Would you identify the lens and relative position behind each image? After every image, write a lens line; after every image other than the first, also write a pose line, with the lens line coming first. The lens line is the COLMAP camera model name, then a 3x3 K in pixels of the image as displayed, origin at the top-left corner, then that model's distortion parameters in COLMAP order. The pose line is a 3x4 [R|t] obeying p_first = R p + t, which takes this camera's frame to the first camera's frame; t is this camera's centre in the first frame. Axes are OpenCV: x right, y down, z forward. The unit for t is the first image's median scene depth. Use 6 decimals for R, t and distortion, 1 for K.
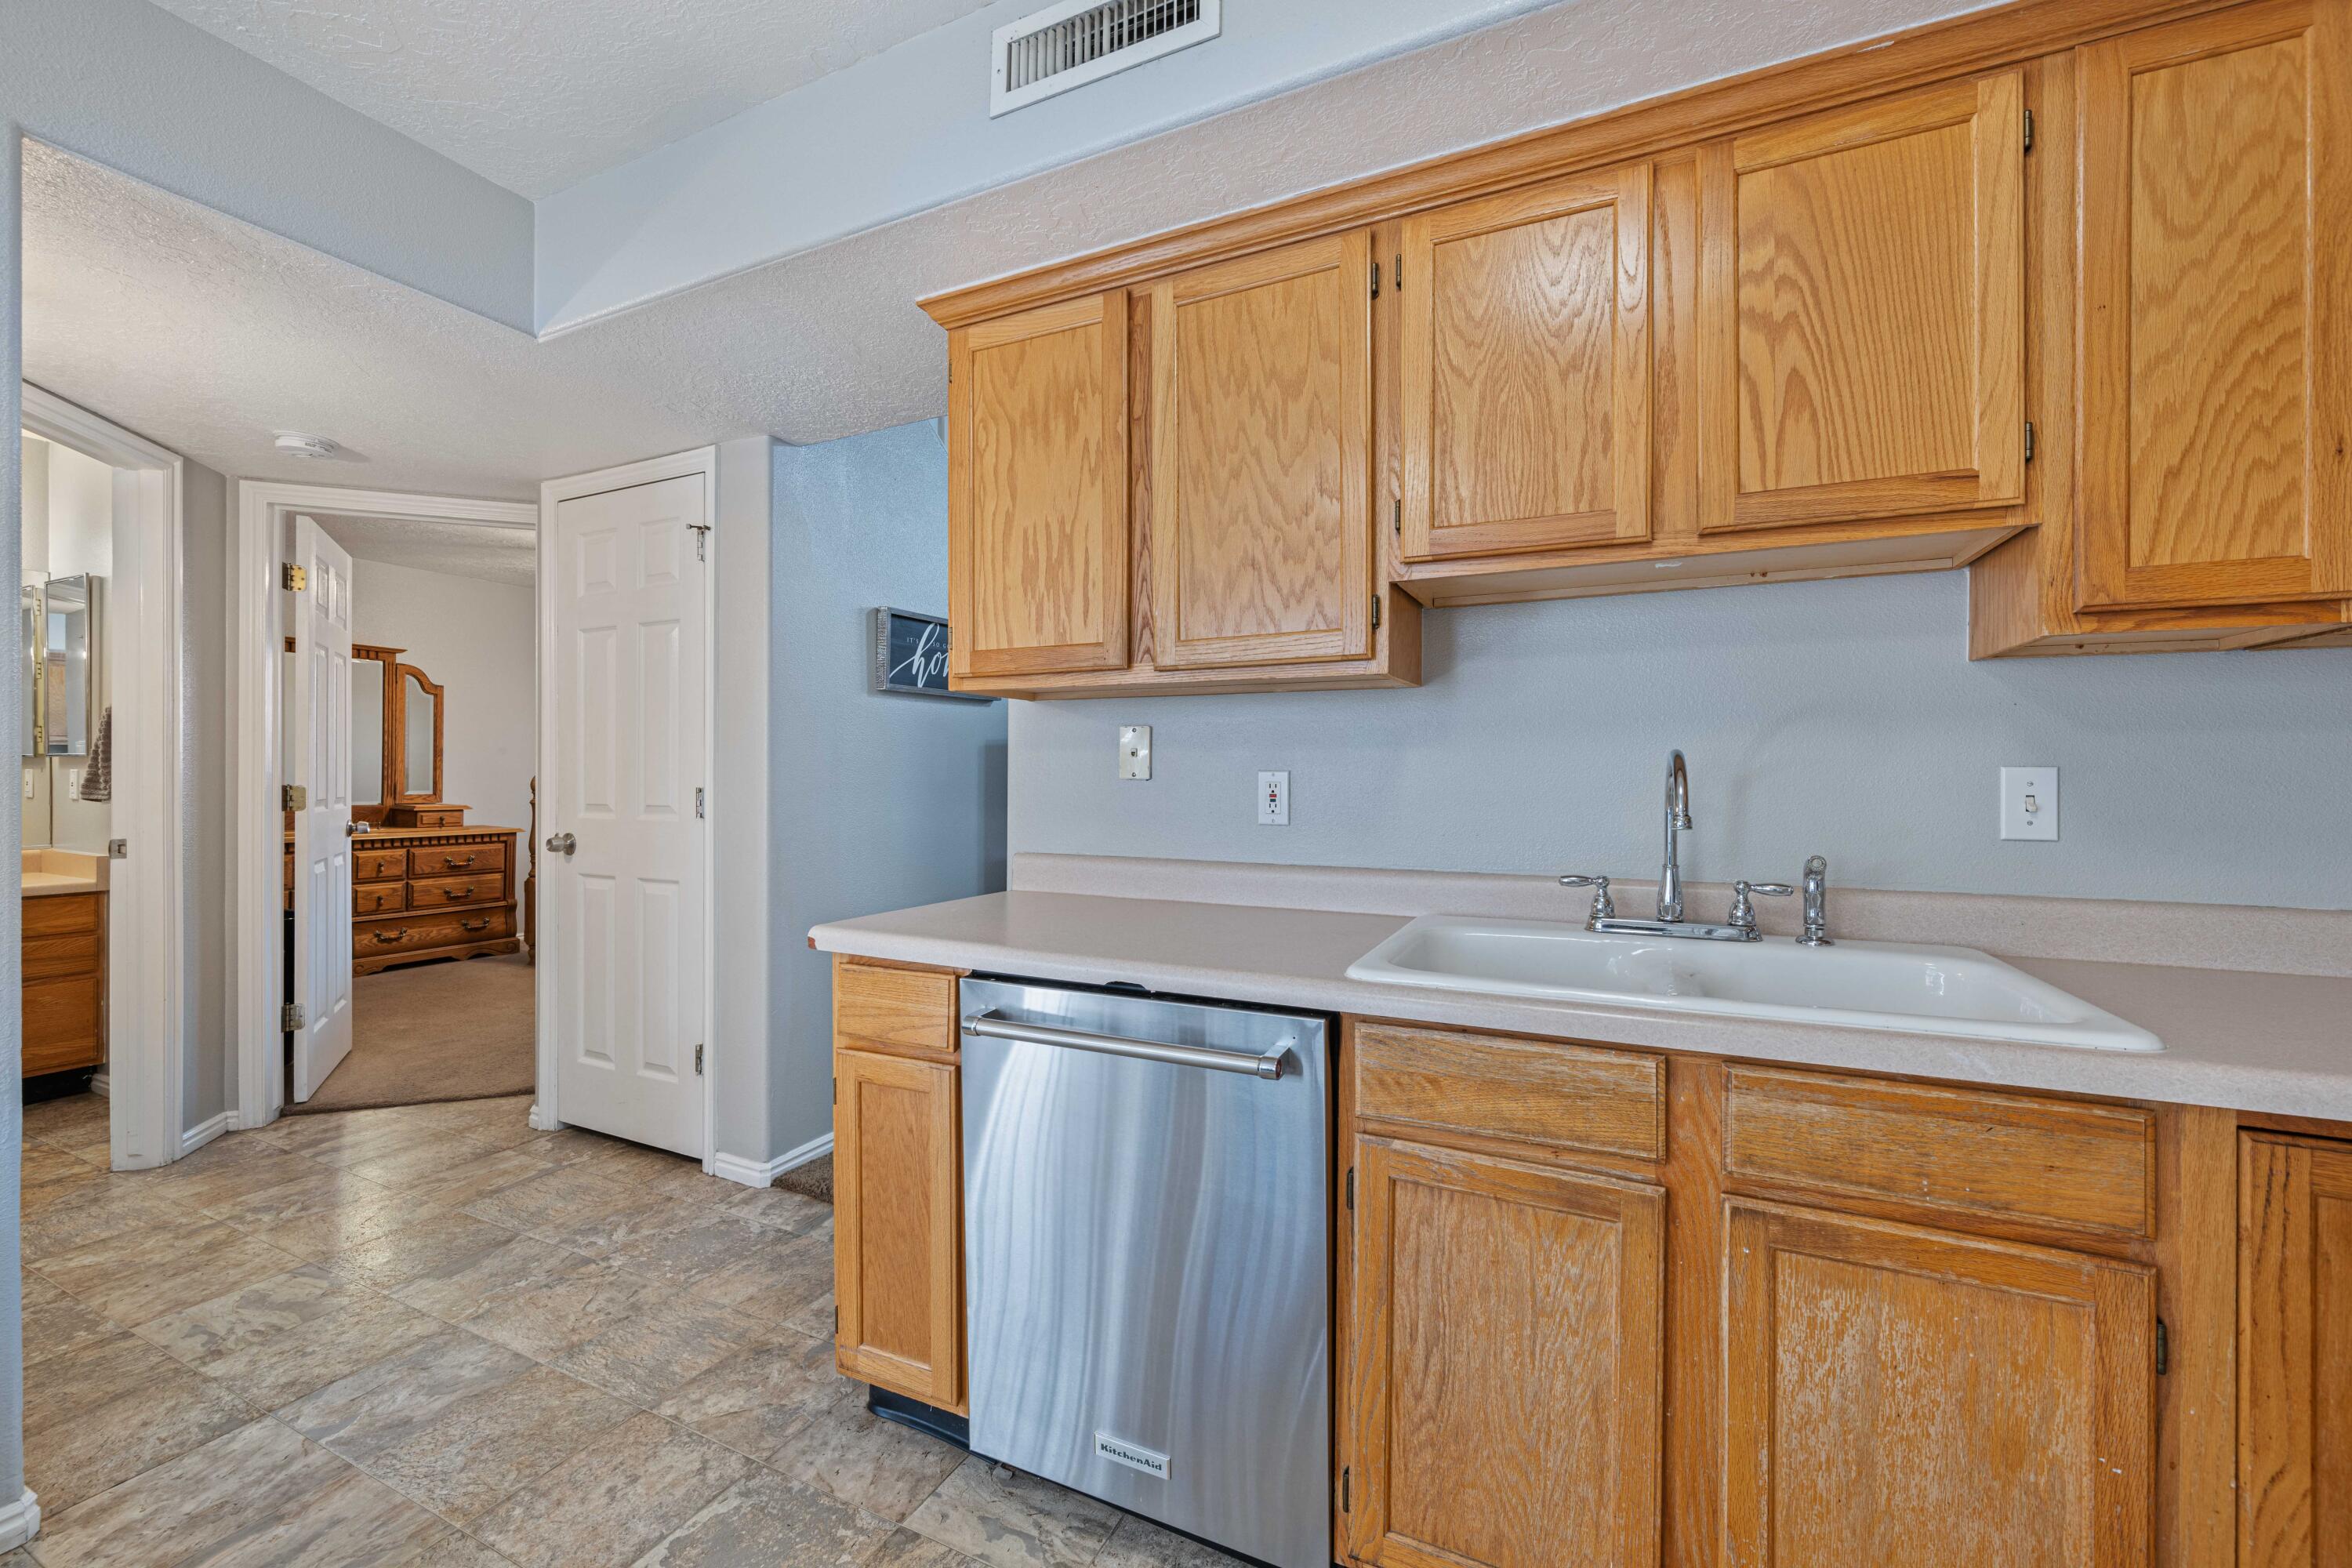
lens RADIAL K [[932.4, 0, 1208.2], [0, 932.4, 772.6], [0, 0, 1]] dist [-0.000939, 0.000685]
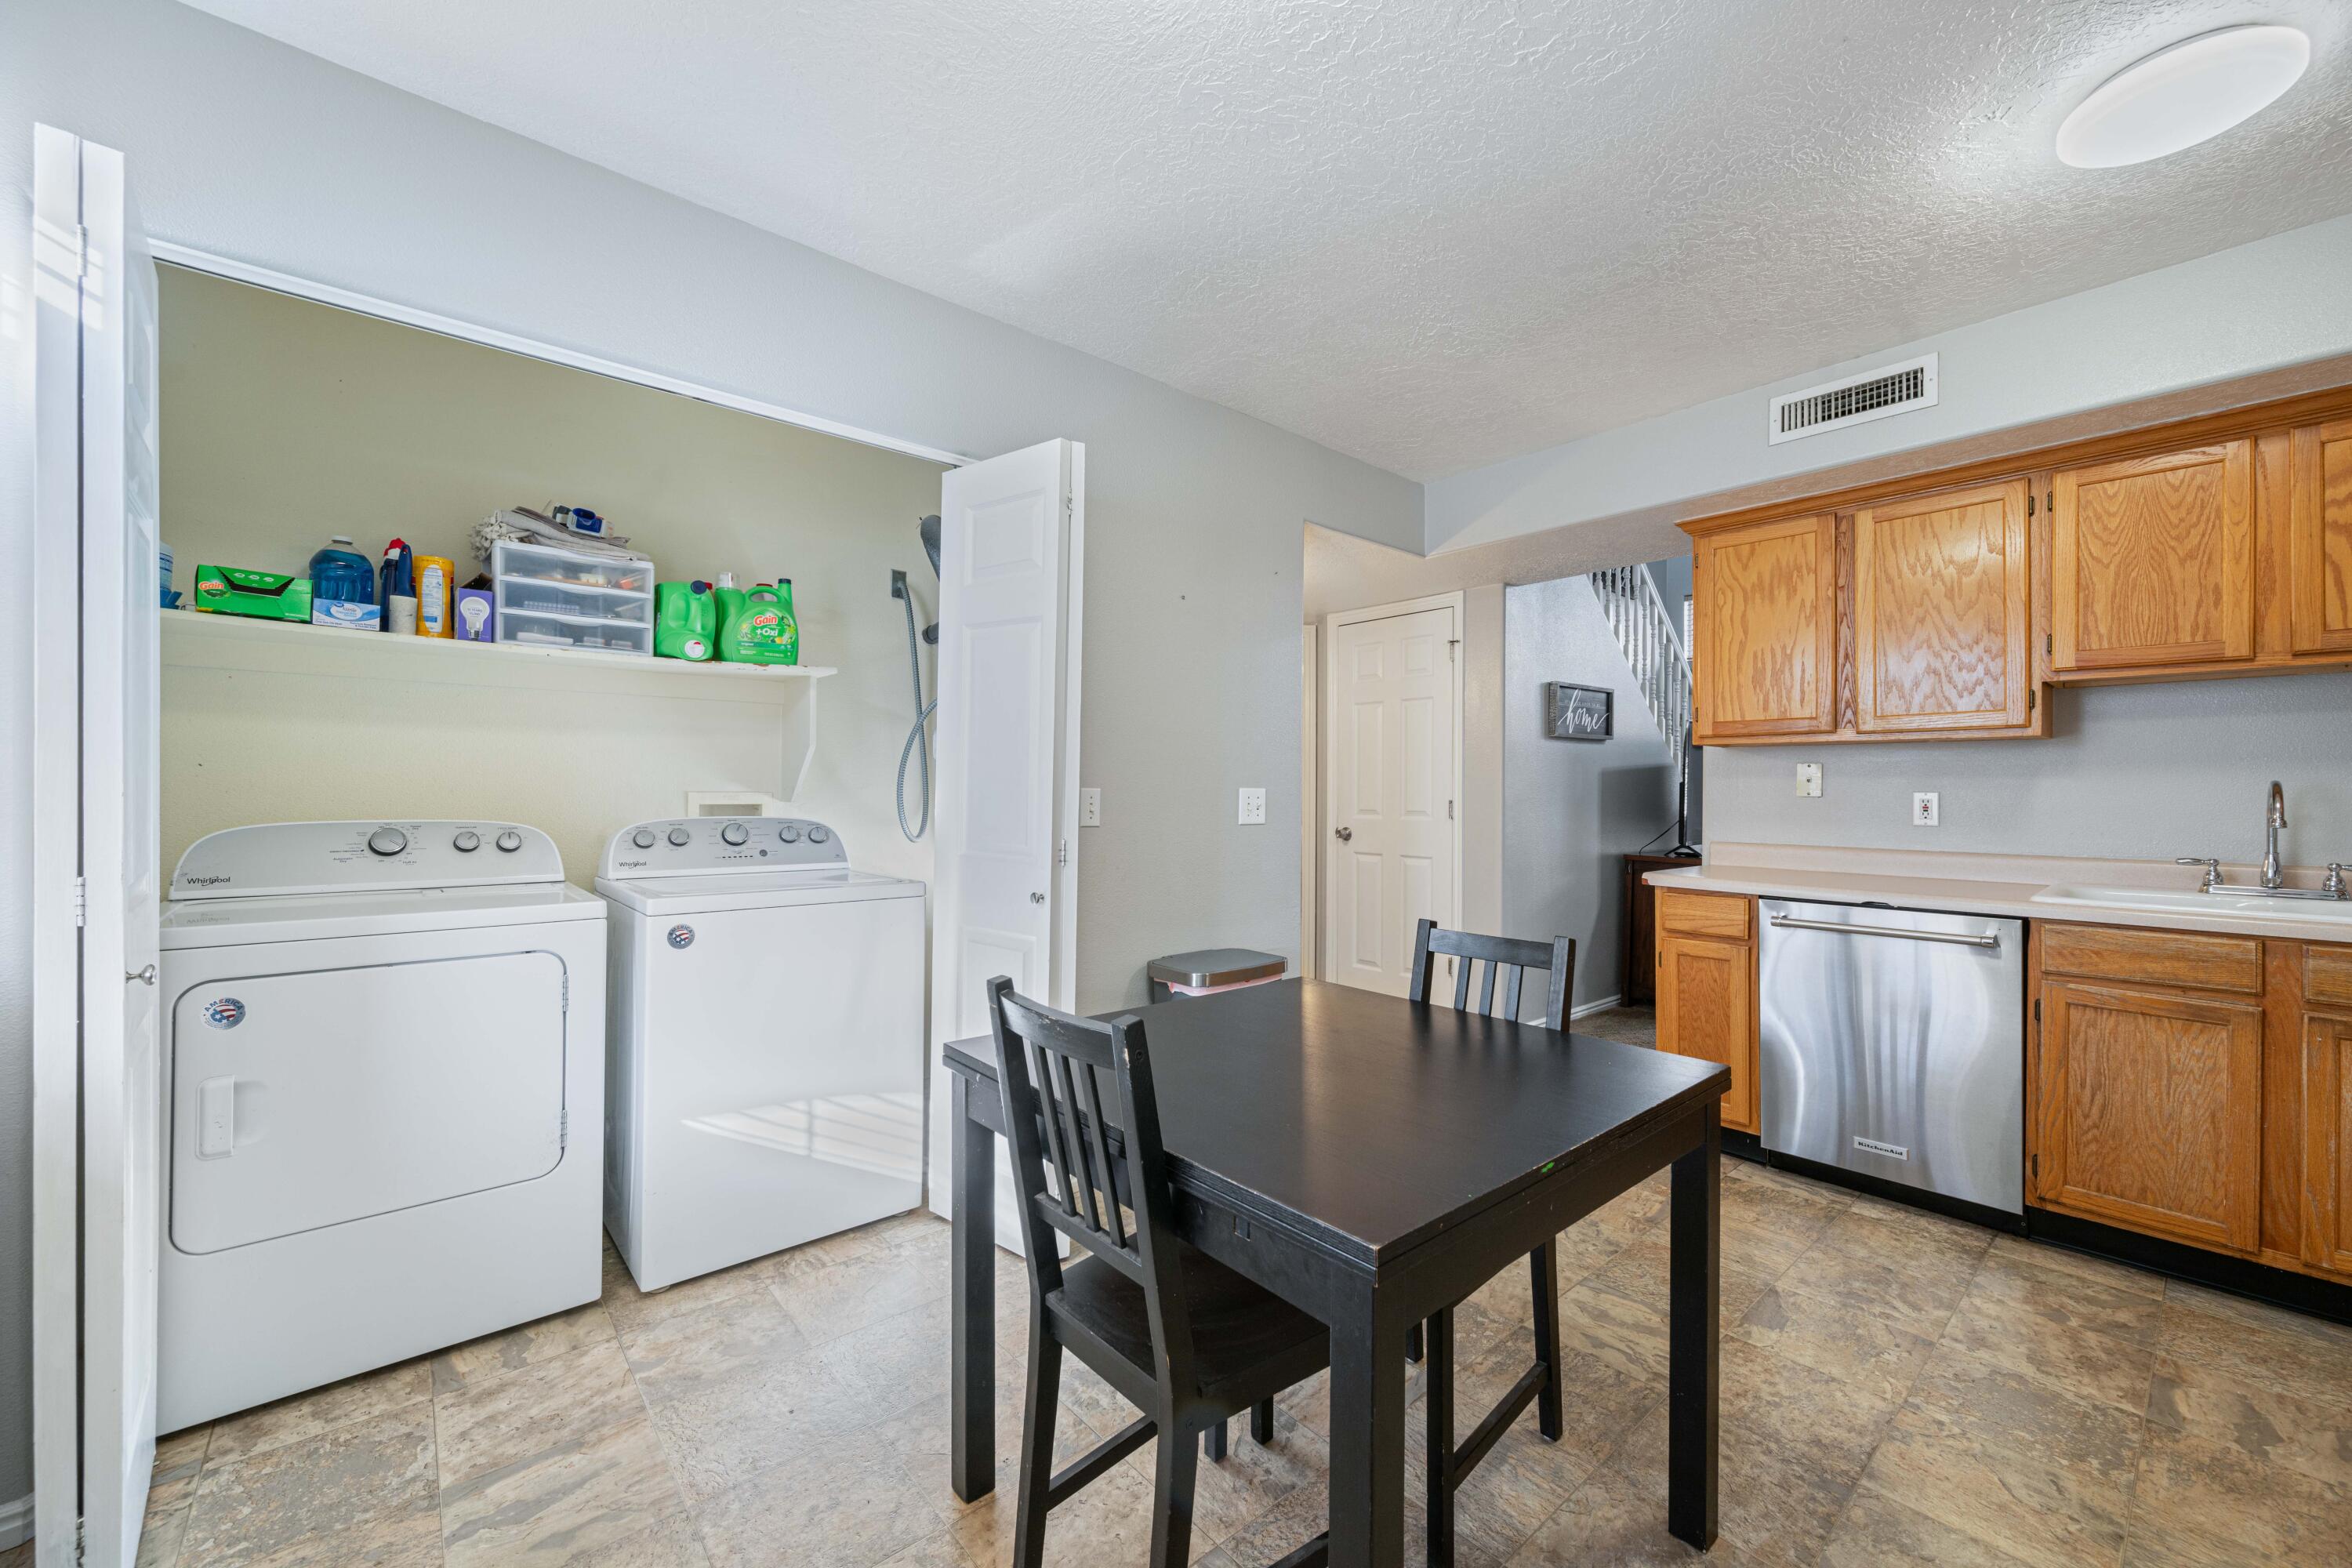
lens RADIAL K [[932.4, 0, 1178.8], [0, 932.4, 783.0], [0, 0, 1]] dist [-0.000939, 0.000685]
pose [[0.910848, 0.001521, -0.412740, -0.541762], [-0.005071, 0.999959, -0.007506, 0.001637], [0.412711, 0.008929, 0.910818, -1.208263]]
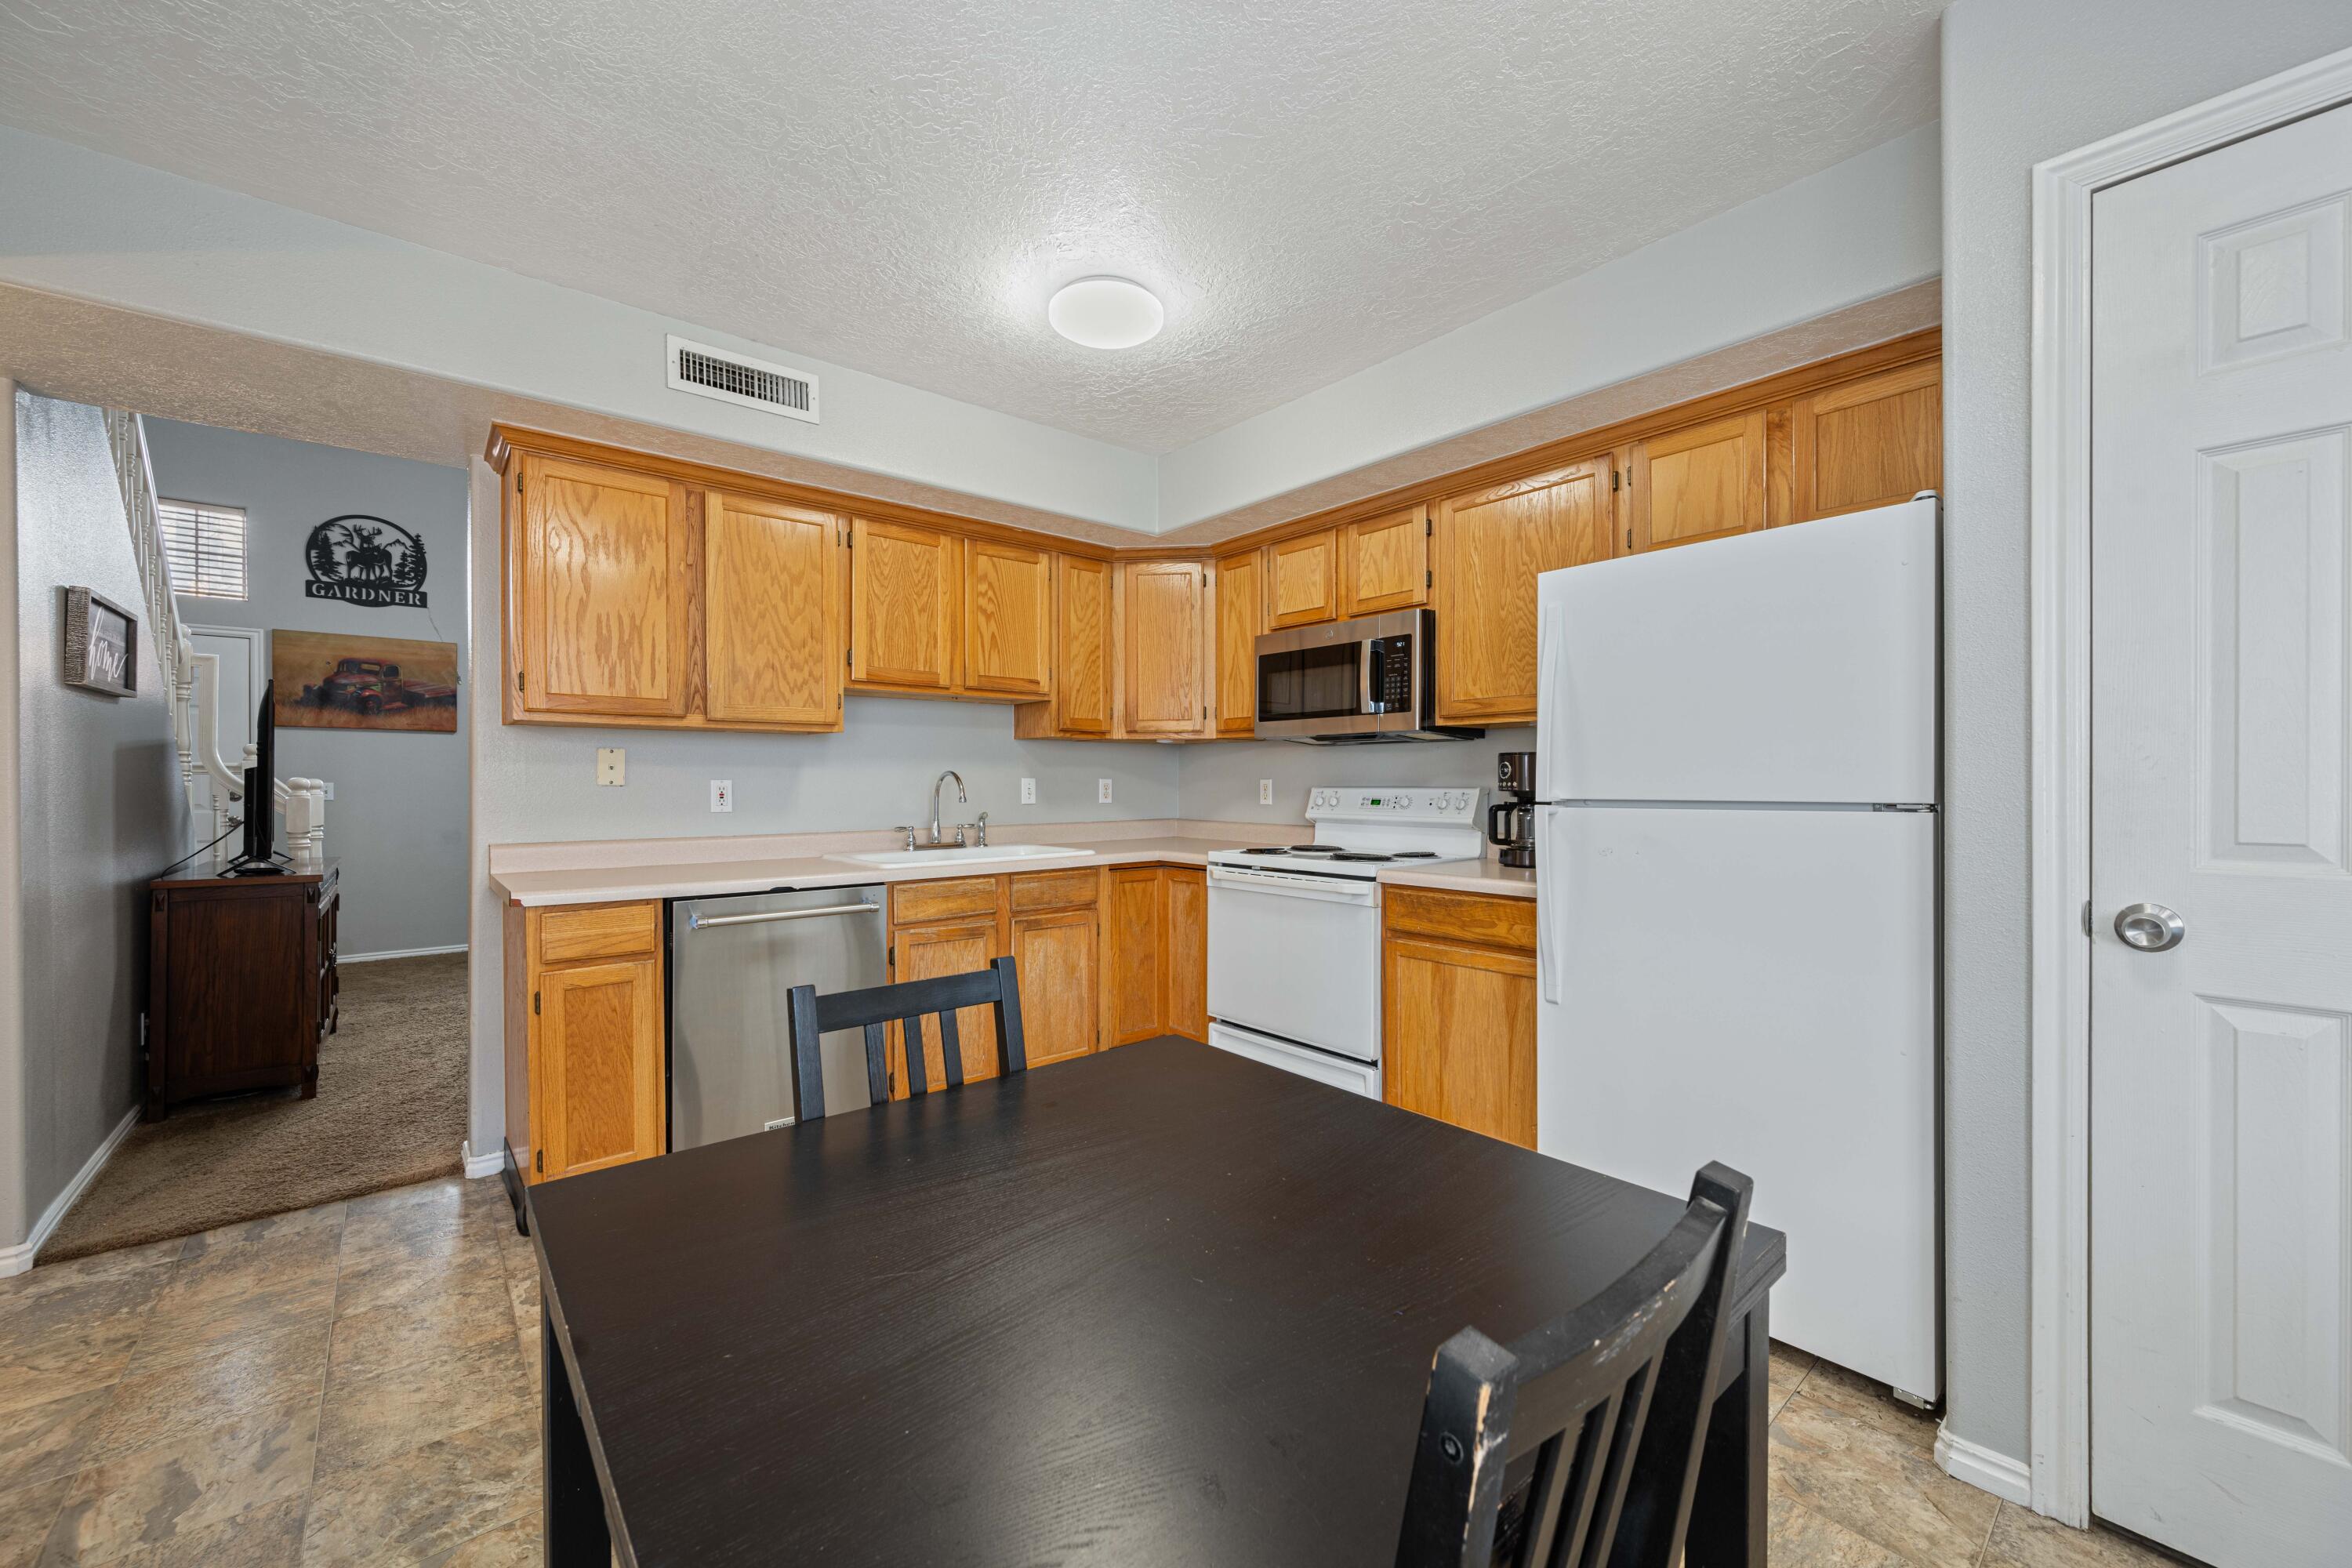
lens RADIAL K [[932.4, 0, 1173.9], [0, 932.4, 787.8], [0, 0, 1]] dist [-0.000939, 0.000685]
pose [[0.408647, -0.007926, 0.912658, -1.386125], [0.002936, 0.999969, 0.007369, 0.003221], [-0.912688, -0.000332, 0.408658, -0.504176]]
